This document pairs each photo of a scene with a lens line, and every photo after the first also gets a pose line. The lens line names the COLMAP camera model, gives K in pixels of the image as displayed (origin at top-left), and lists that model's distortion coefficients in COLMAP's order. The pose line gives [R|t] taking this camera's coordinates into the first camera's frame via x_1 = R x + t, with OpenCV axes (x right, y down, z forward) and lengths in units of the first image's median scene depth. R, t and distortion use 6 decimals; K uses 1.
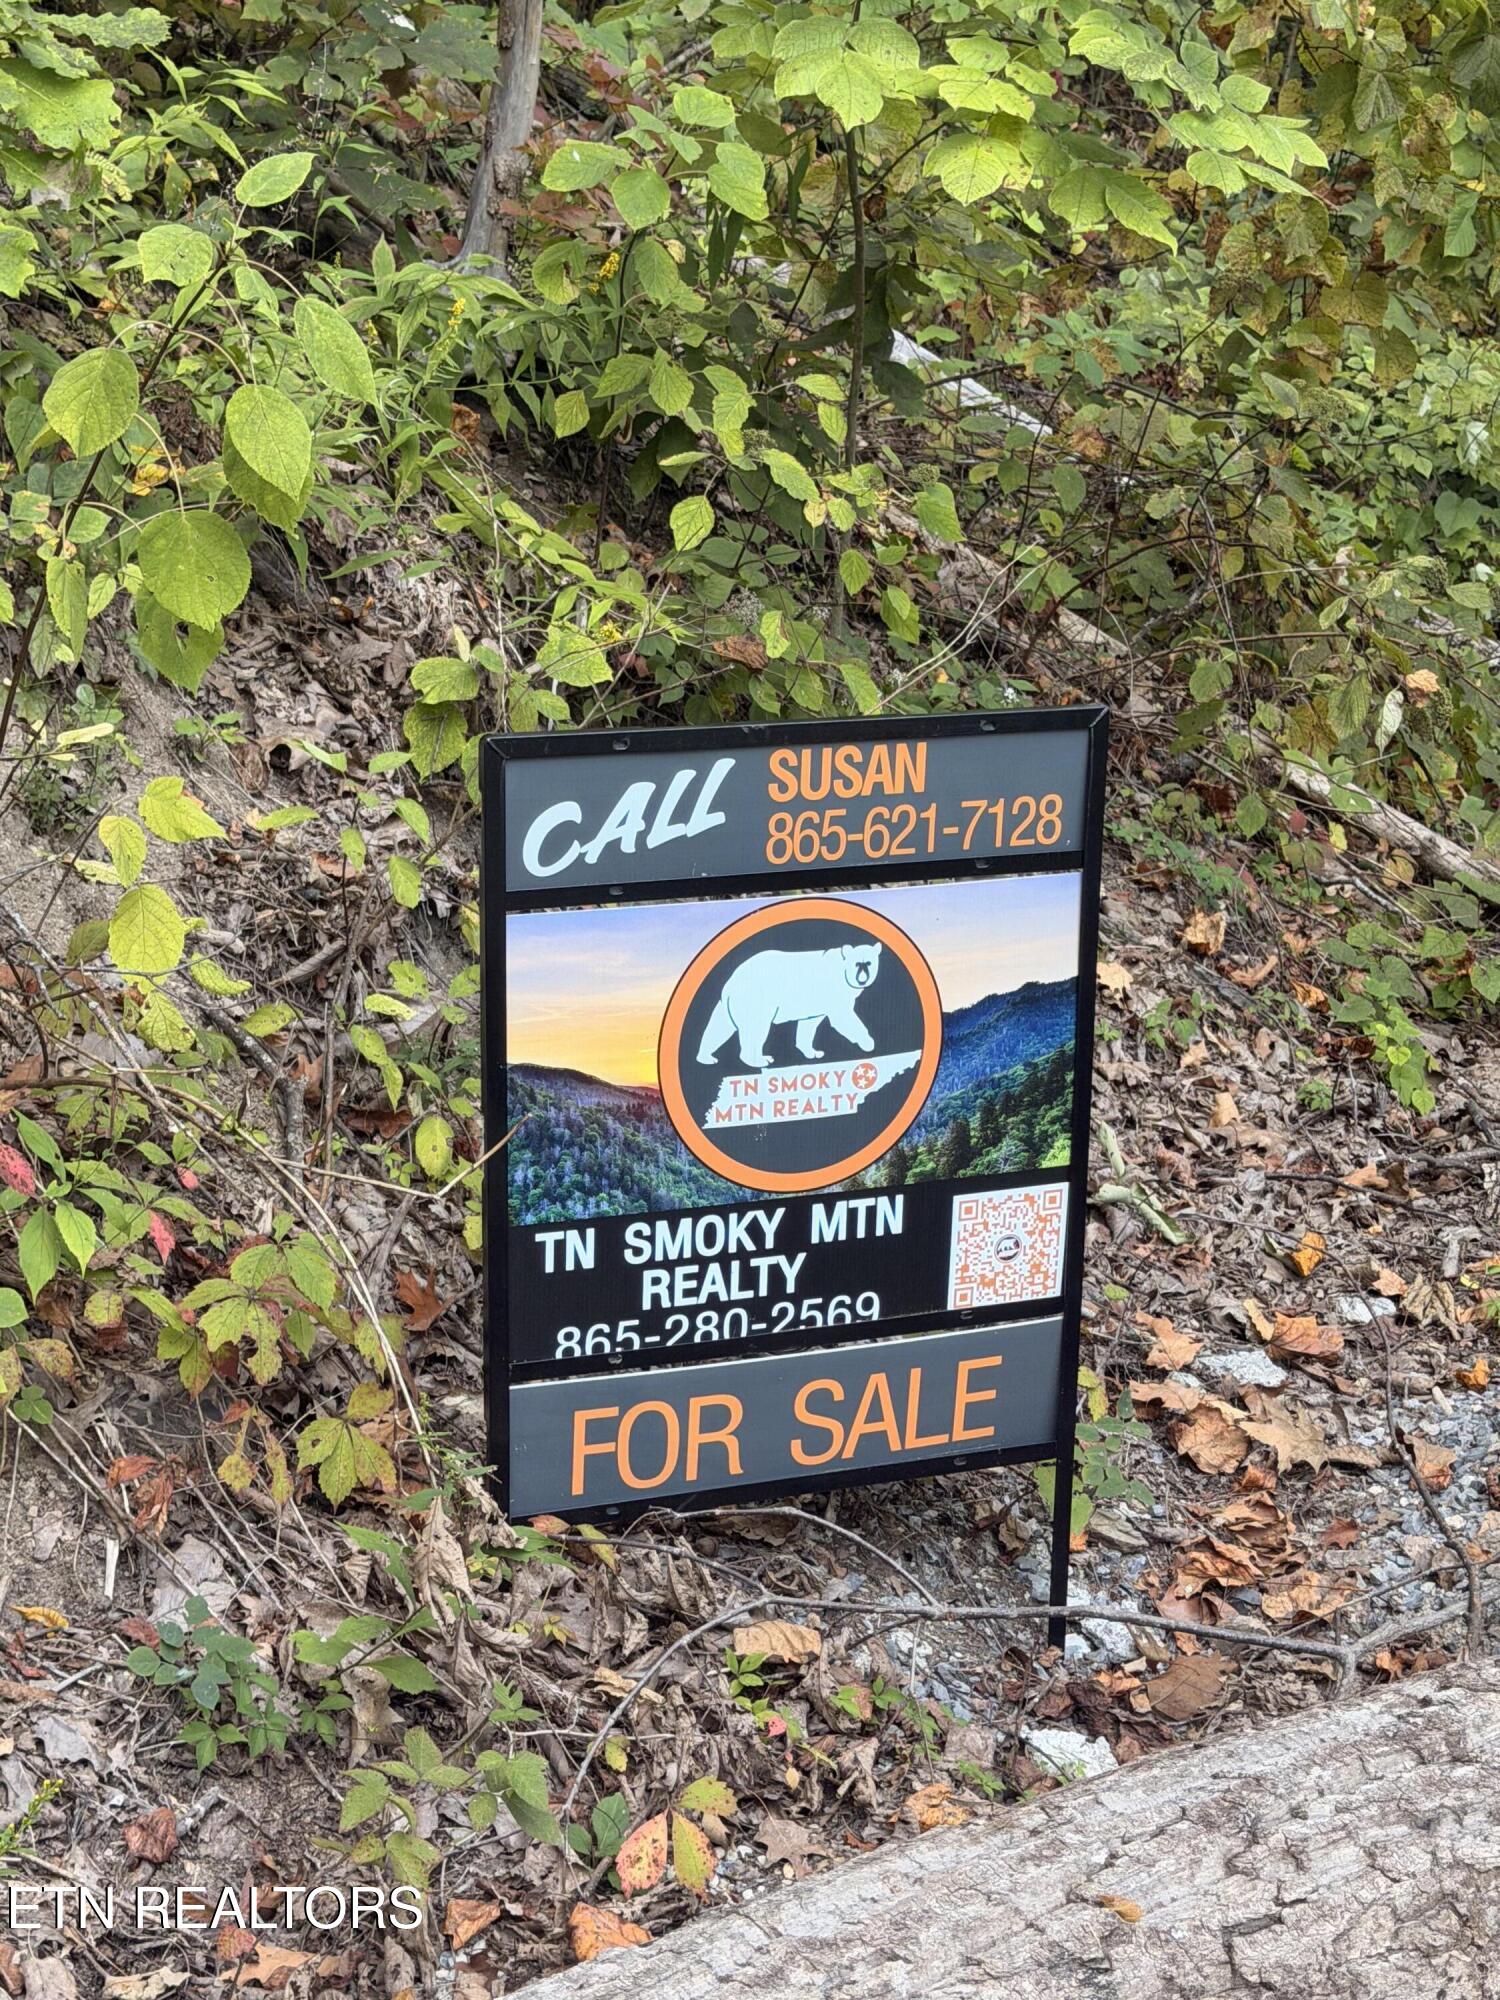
lens RADIAL K [[3179.3, 0, 750.0], [0, 3179.3, 1000.0], [0, 0, 1]] dist [0.007524, 0.988401]
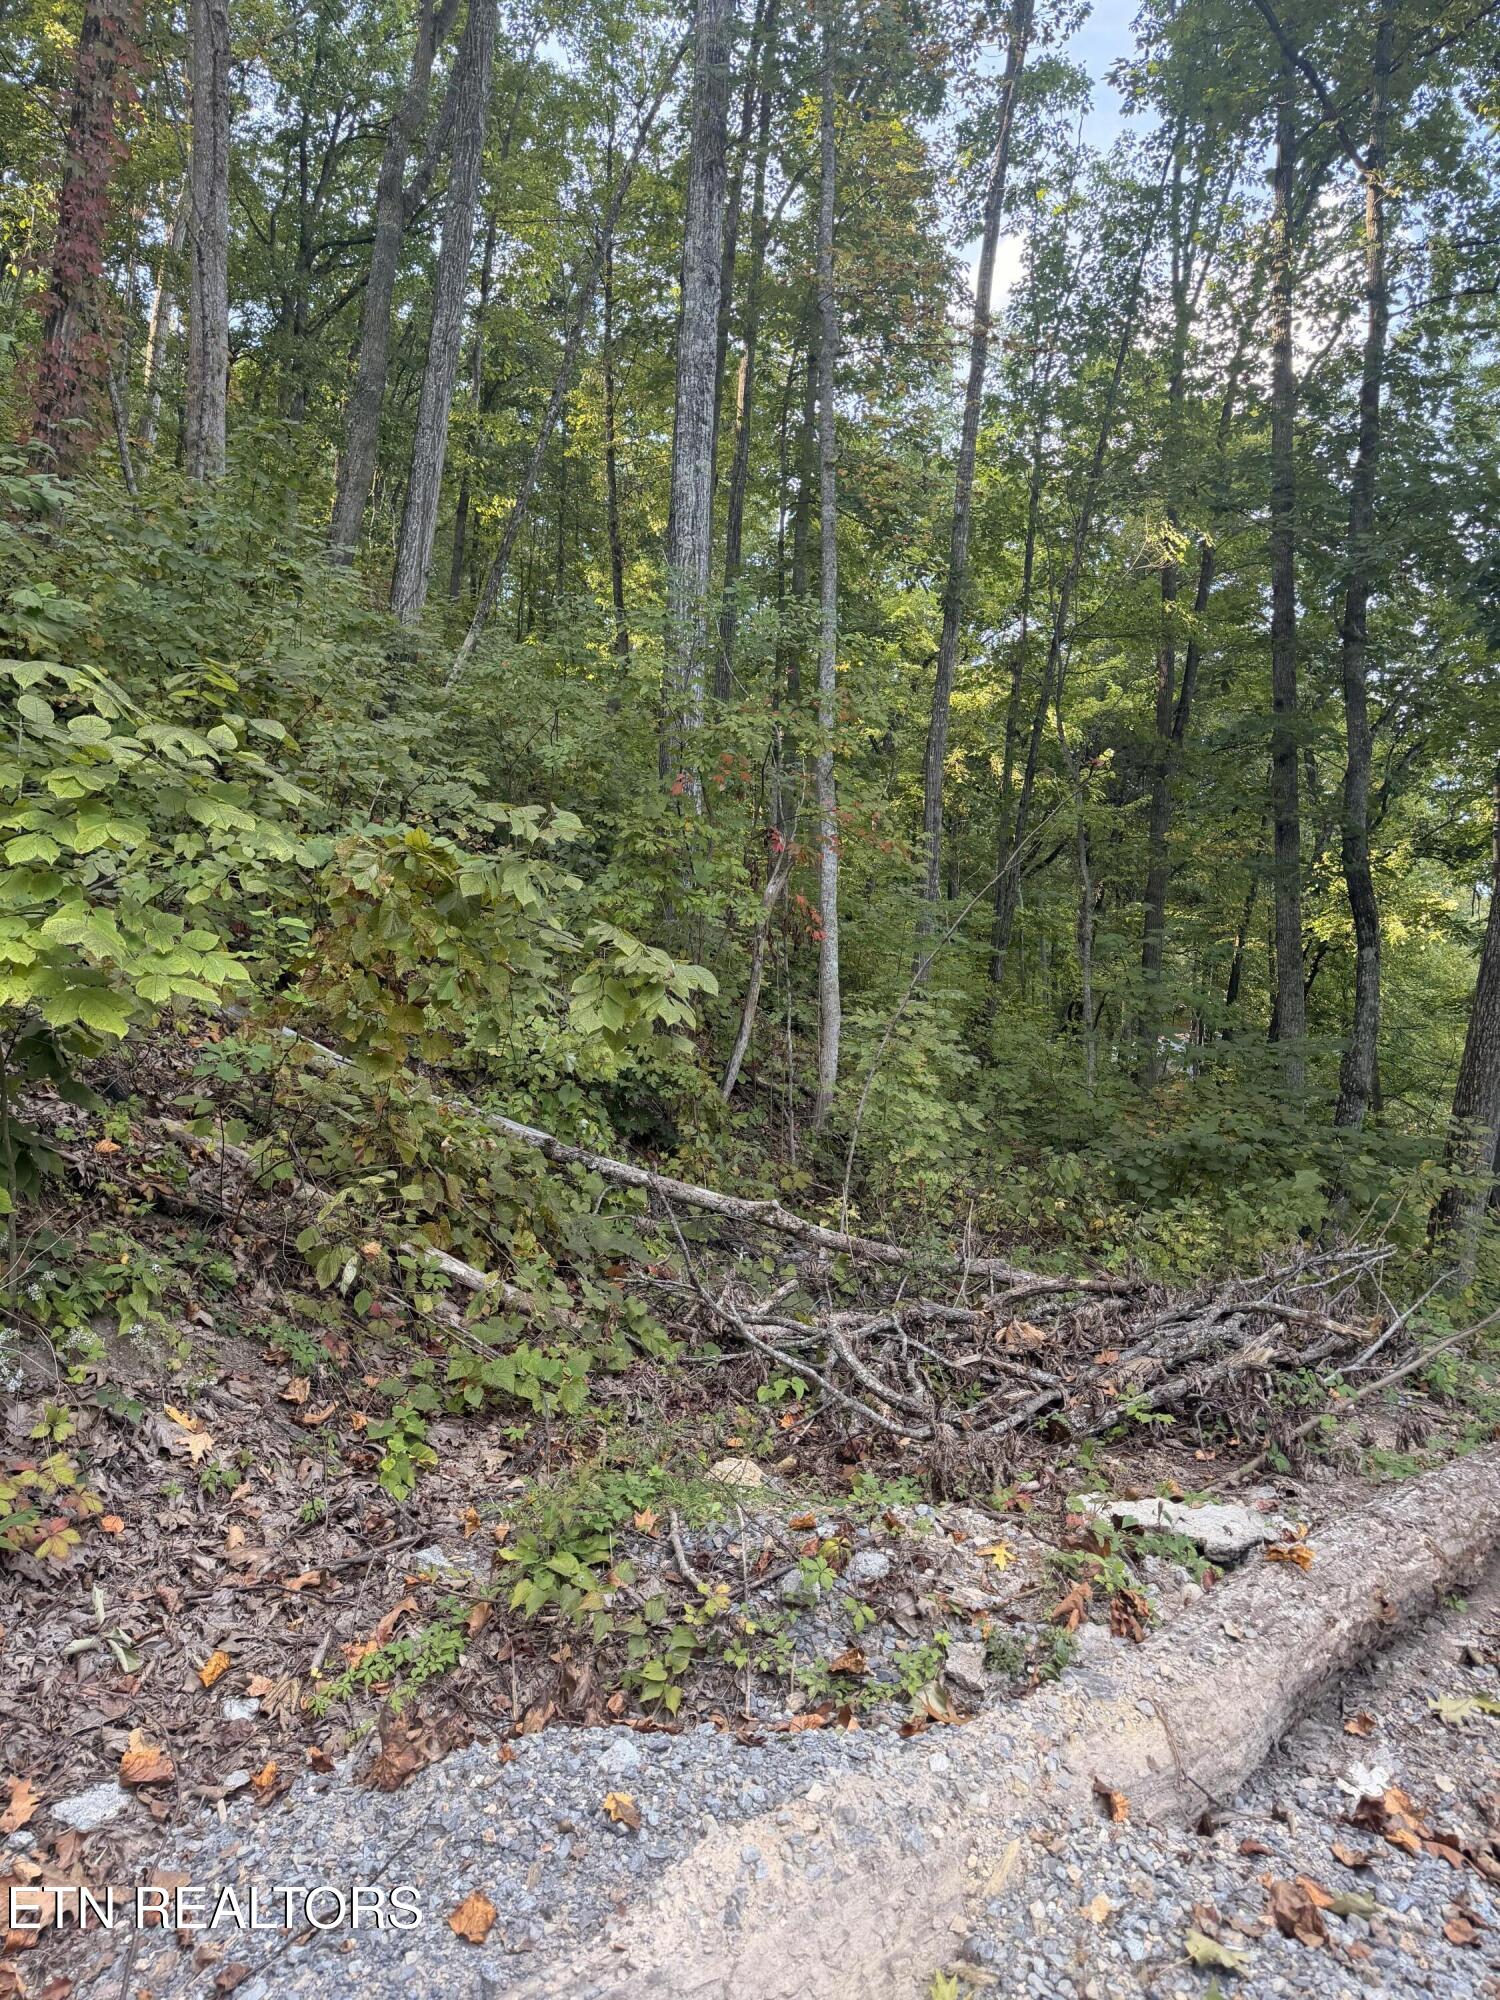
lens RADIAL K [[1398.5, 0, 750.0], [0, 1398.5, 1000.0], [0, 0, 1]] dist [0.019527, -0.023813]
pose [[0.976266, -0.058607, 0.208497, 0.291948], [0.095908, 0.980140, -0.173571, -0.090854], [-0.194183, 0.189447, 0.962498, 0.219042]]
